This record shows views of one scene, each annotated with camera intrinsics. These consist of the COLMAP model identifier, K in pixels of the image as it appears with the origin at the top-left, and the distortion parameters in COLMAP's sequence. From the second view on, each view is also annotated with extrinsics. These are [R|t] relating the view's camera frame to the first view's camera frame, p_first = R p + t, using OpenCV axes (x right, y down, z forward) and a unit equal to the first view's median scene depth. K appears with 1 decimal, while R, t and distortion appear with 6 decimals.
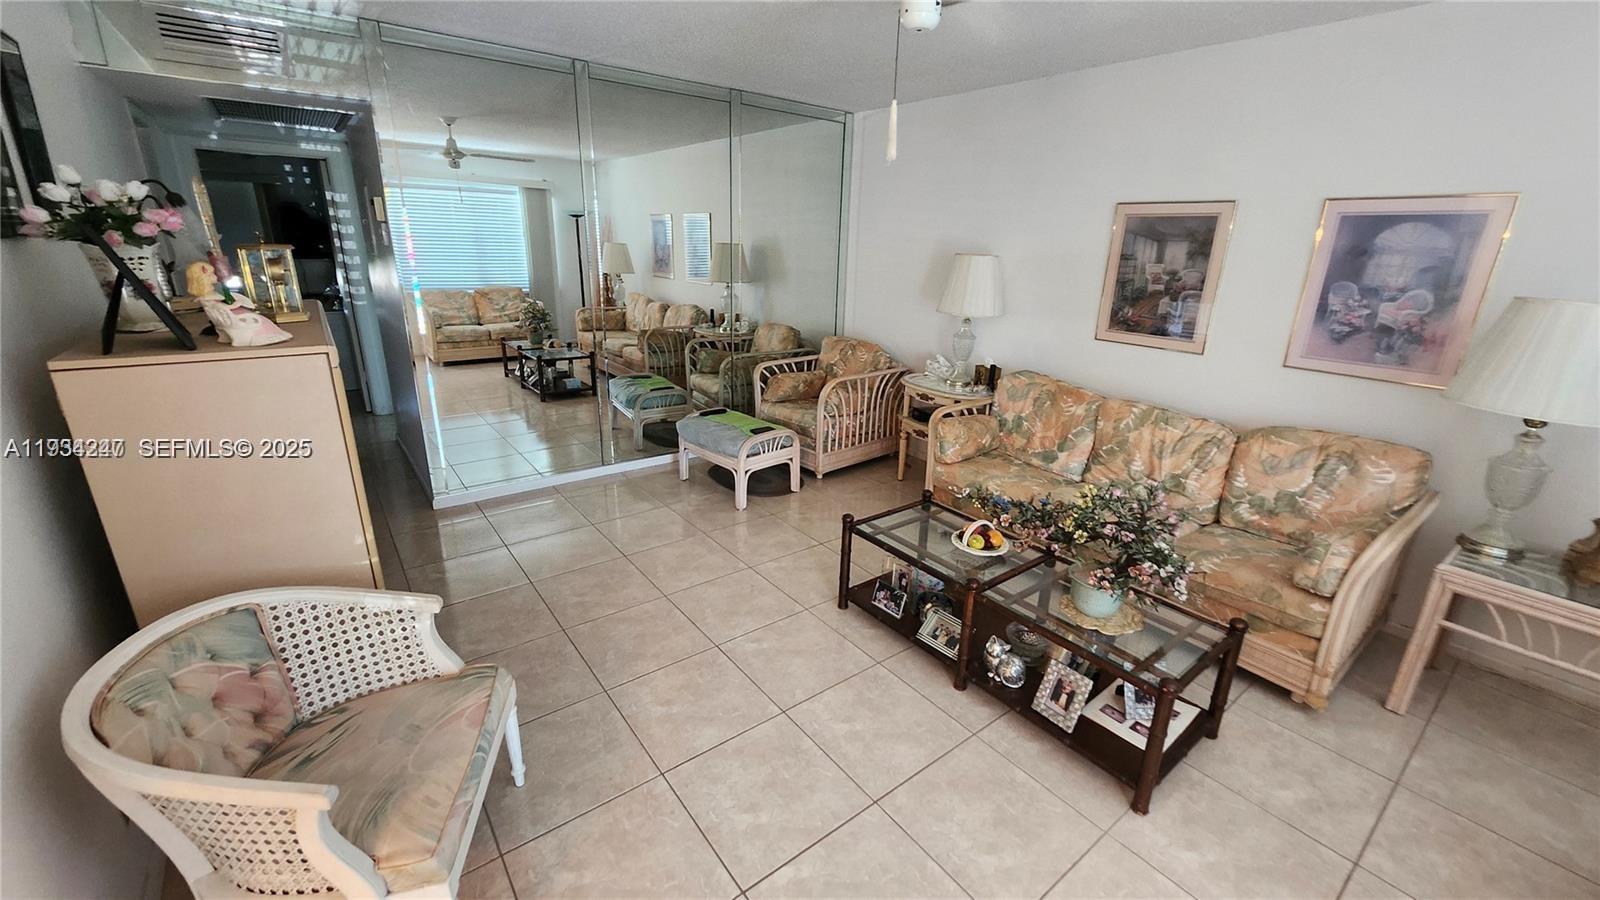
lens RADIAL K [[635.8, 0, 803.7], [0, 635.8, 445.4], [0, 0, 1]] dist [-0.002638, 0.001657]
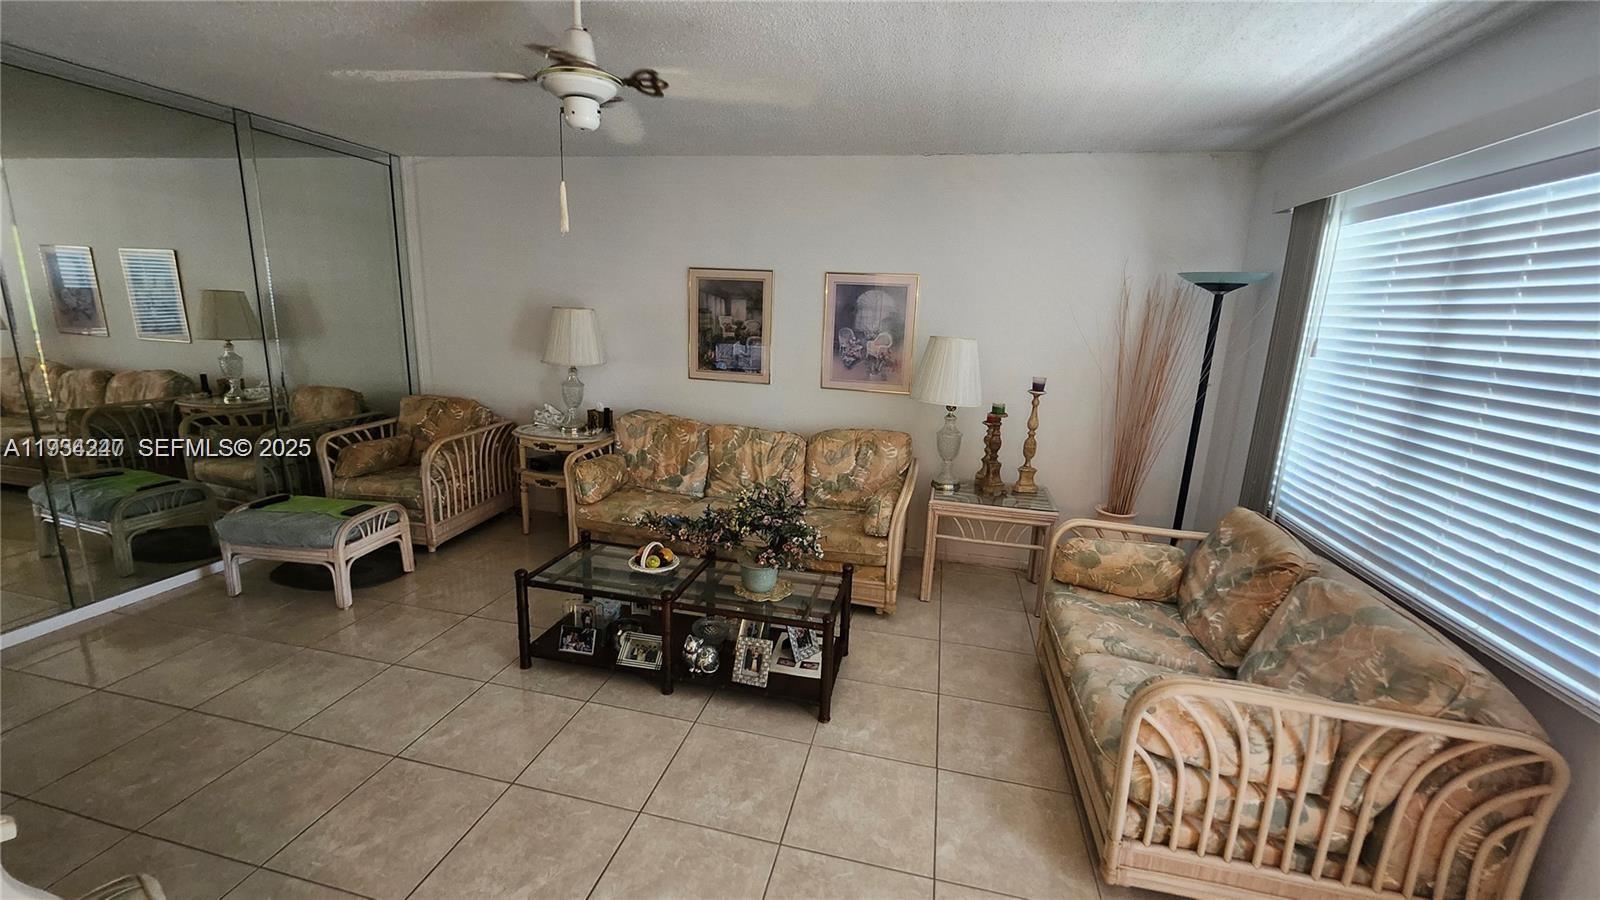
lens RADIAL K [[635.8, 0, 799.0], [0, 635.8, 445.2], [0, 0, 1]] dist [-0.002638, 0.001657]
pose [[0.770801, -0.133338, 0.622966, -0.160652], [0.176480, 0.984274, -0.007689, 0.001986], [-0.612145, 0.115868, 0.782211, -0.049294]]
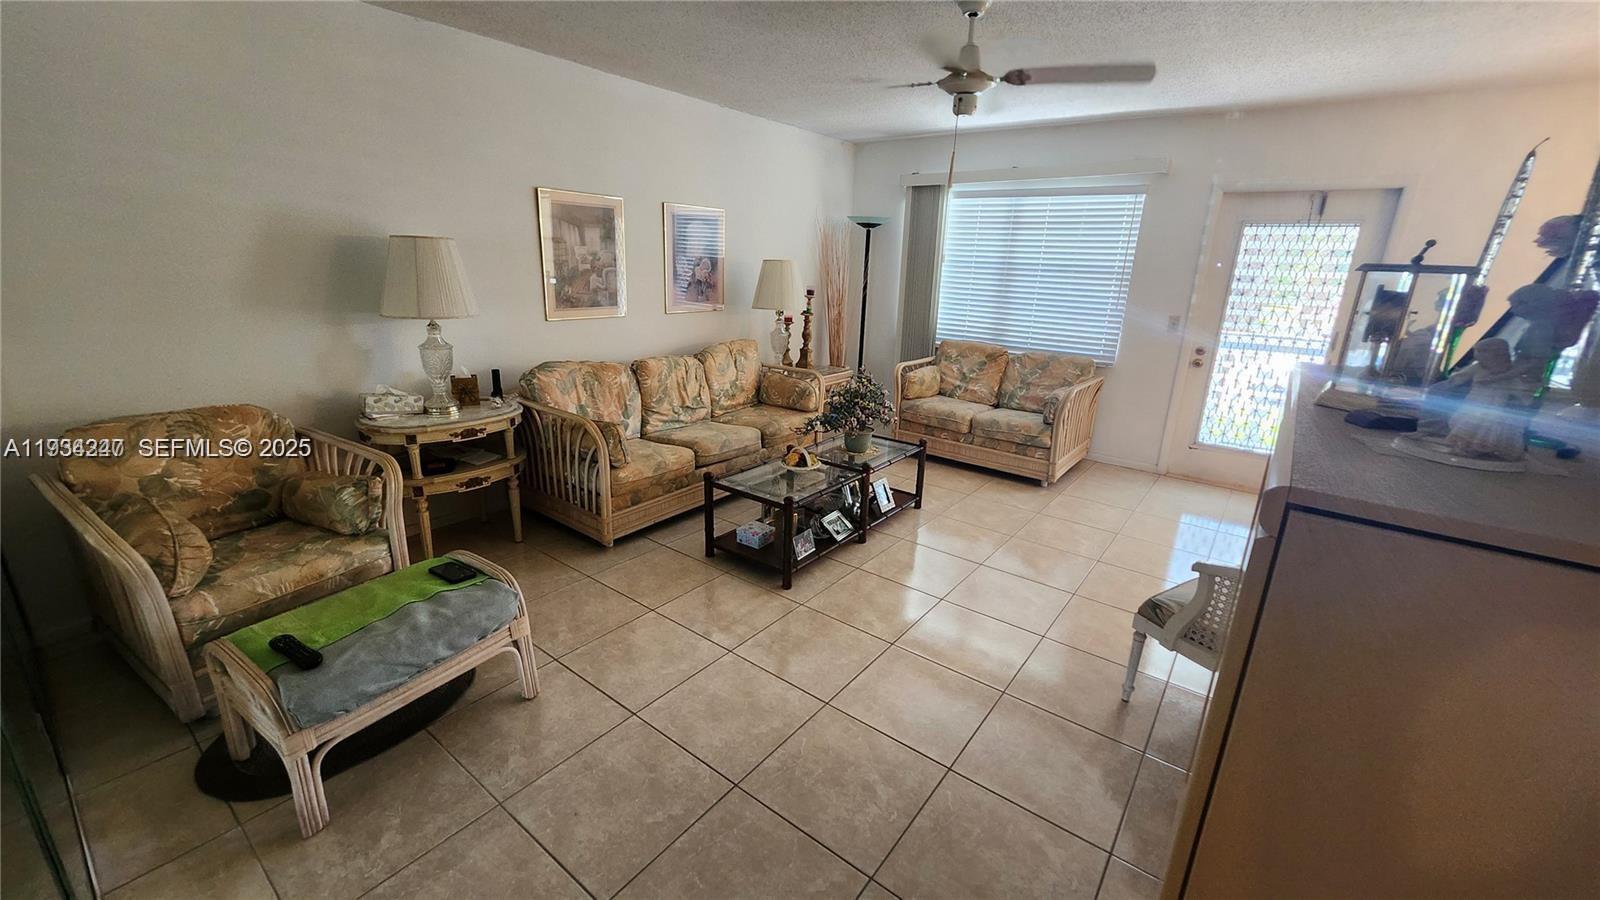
lens RADIAL K [[635.8, 0, 802.0], [0, 635.8, 442.3], [0, 0, 1]] dist [-0.002638, 0.001657]
pose [[-0.253167, -0.310131, 0.916365, -0.744625], [0.256690, 0.891737, 0.372713, -0.306221], [-0.932747, 0.329581, -0.146151, 0.944000]]
